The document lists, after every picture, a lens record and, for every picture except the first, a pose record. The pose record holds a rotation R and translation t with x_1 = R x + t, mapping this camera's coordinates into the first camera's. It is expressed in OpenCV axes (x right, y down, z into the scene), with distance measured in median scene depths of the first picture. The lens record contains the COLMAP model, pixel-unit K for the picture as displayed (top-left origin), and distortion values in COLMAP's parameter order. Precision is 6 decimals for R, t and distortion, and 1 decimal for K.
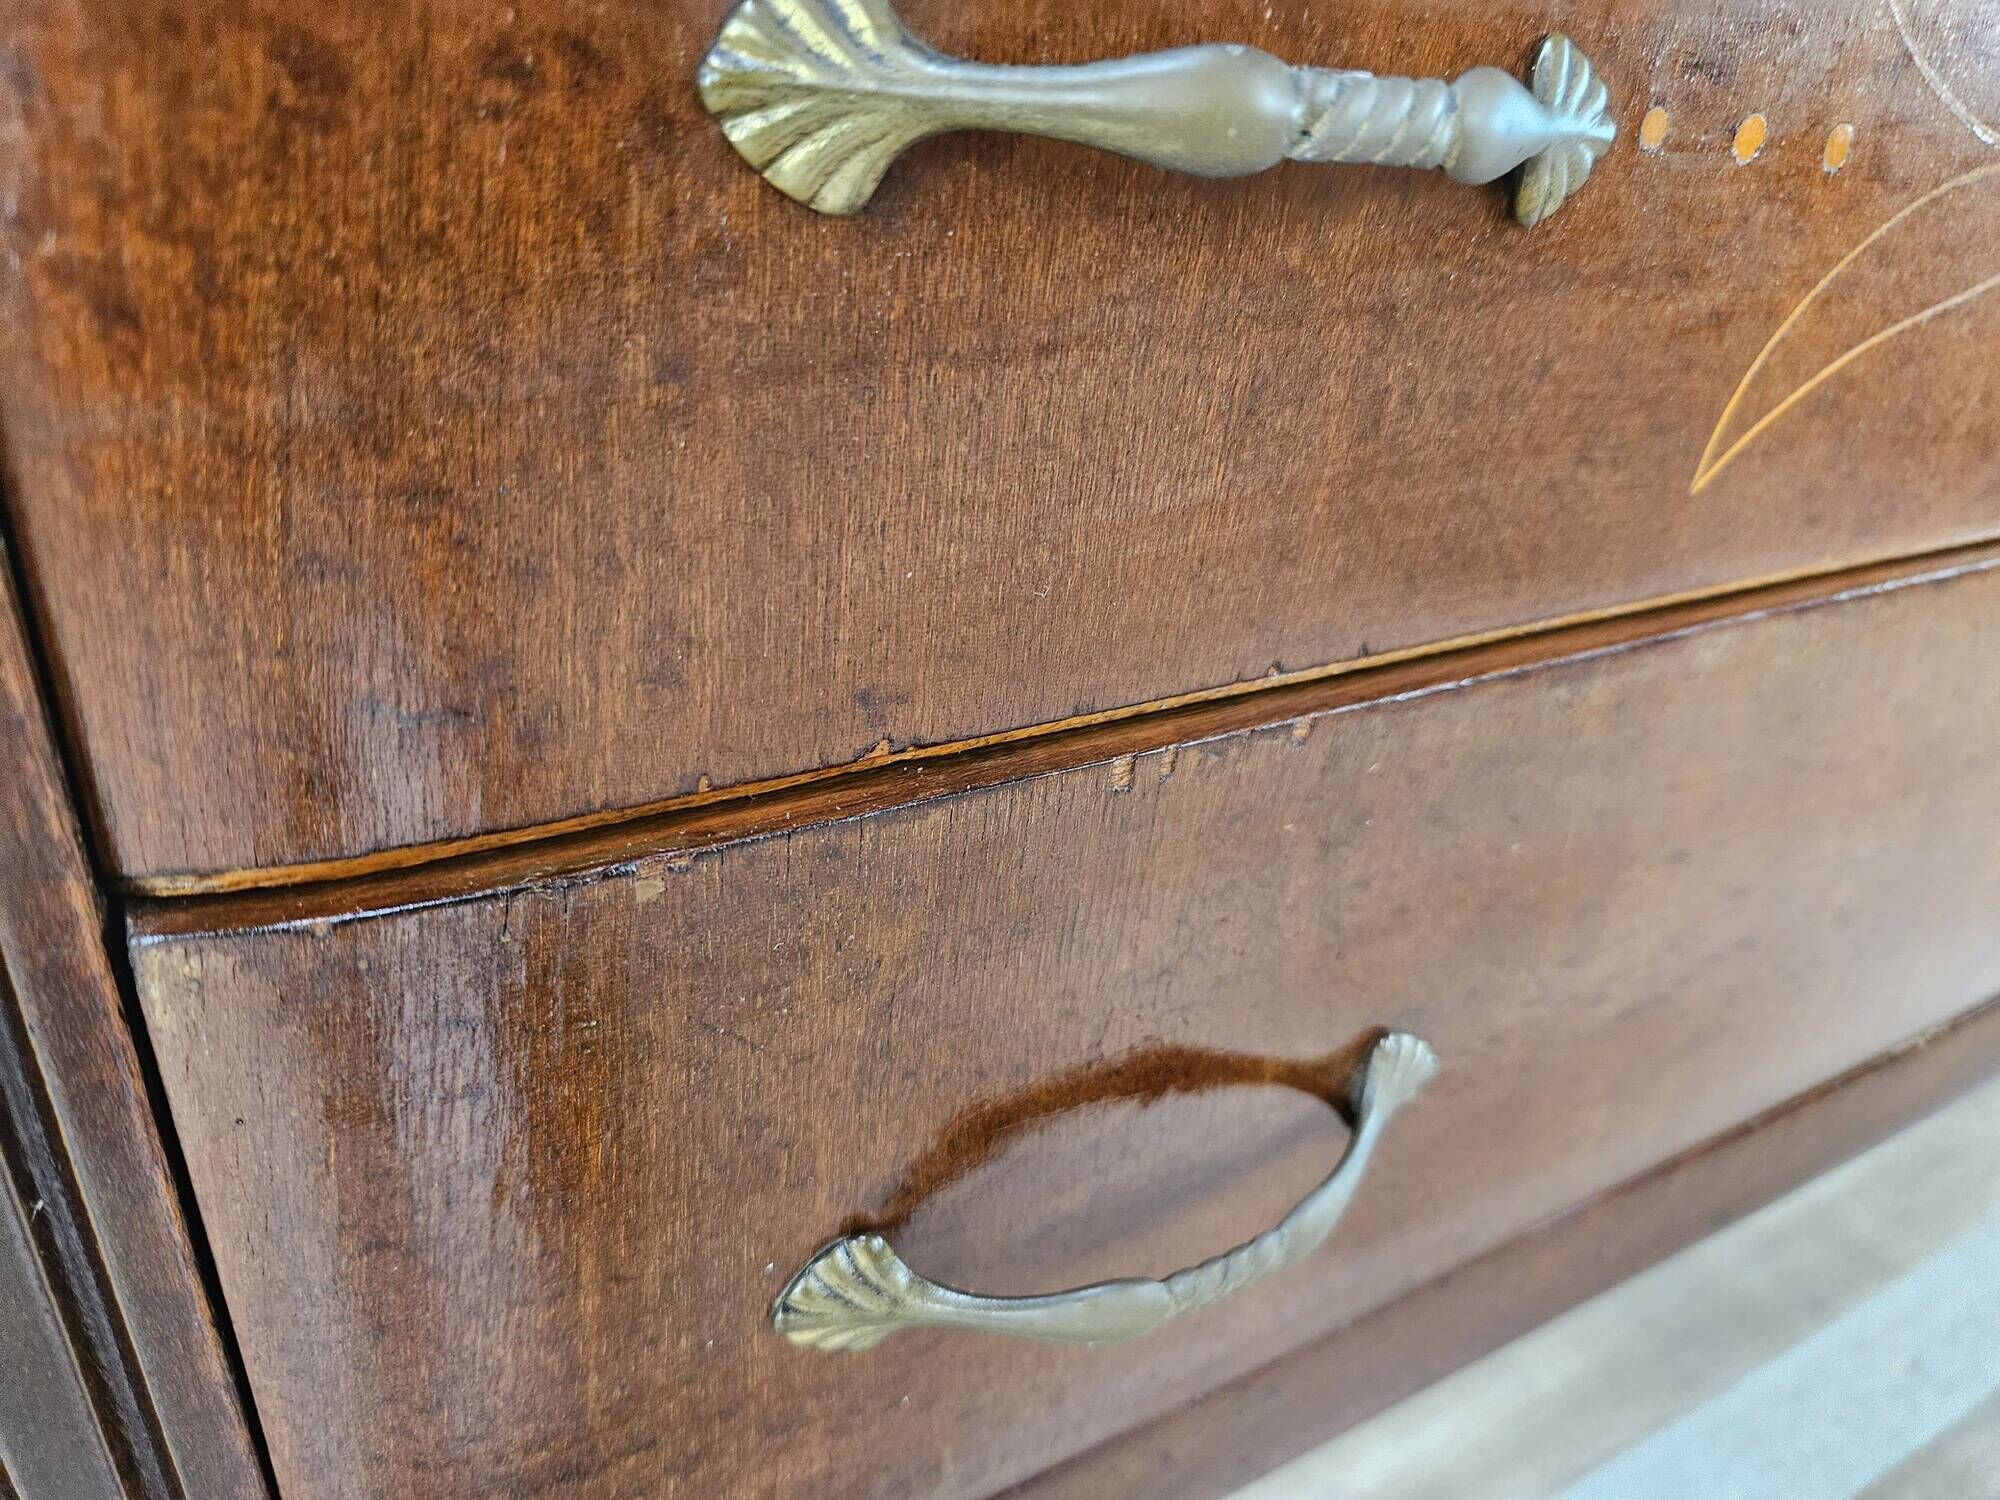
lens RADIAL K [[1379.9, 0, 1012.7], [0, 1379.9, 710.9], [0, 0, 1]] dist [0.046856, -0.048635]
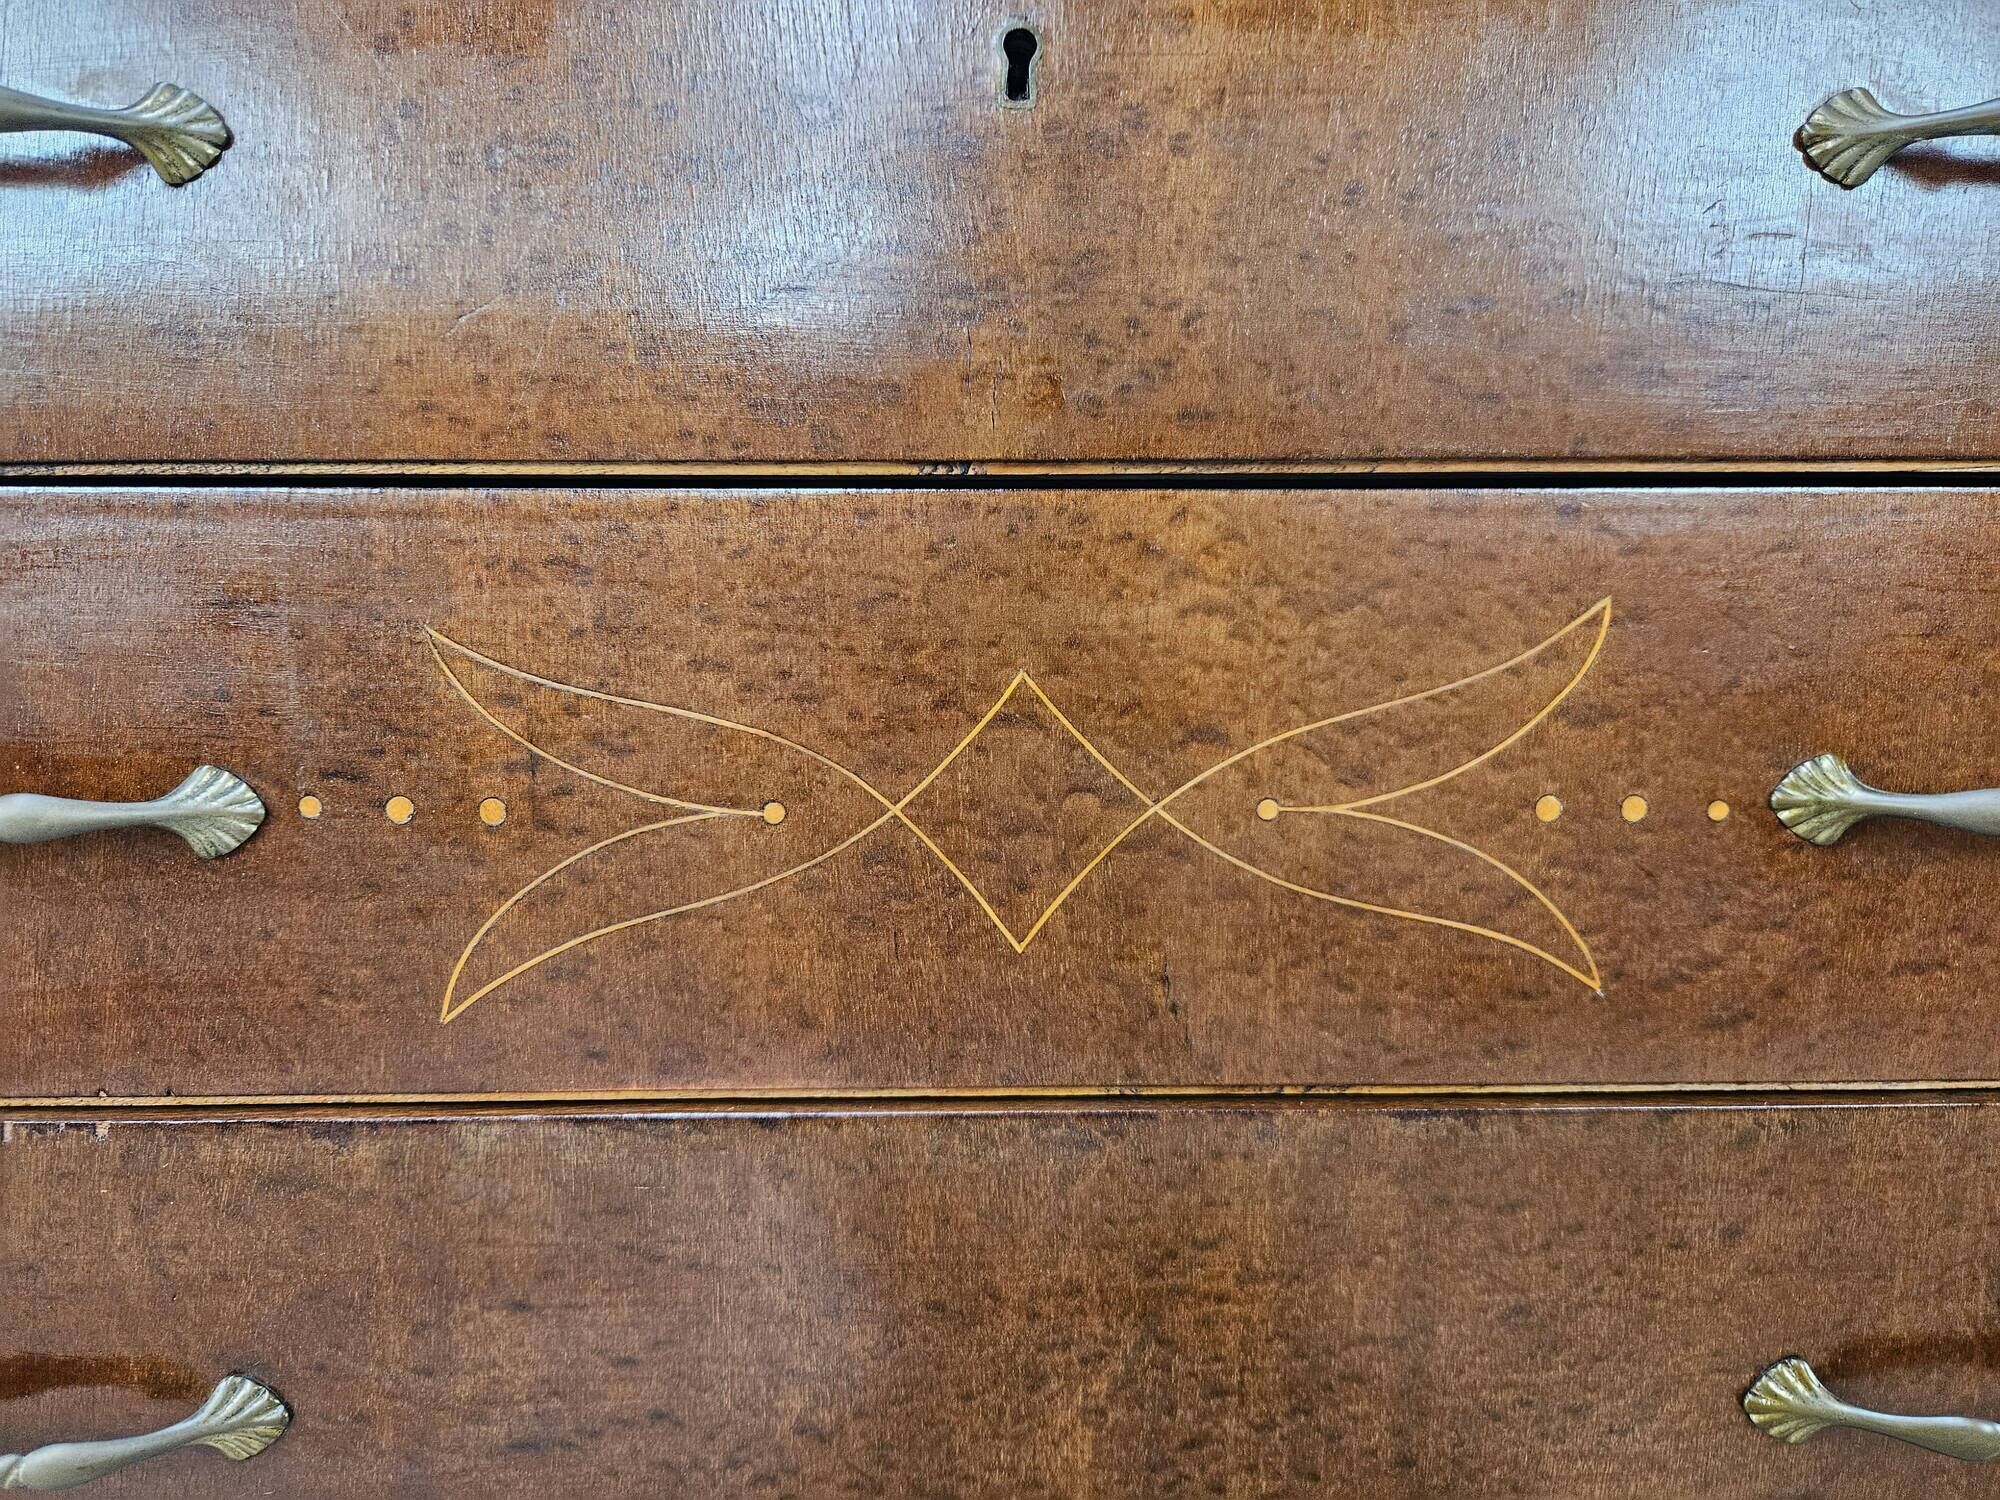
lens RADIAL K [[1379.9, 0, 986.0], [0, 1379.9, 751.3], [0, 0, 1]] dist [0.046856, -0.048635]
pose [[0.867239, -0.014369, -0.497685, 1.895242], [-0.162977, 0.936323, -0.311027, -0.062130], [0.470463, 0.350846, 0.809674, -0.063213]]
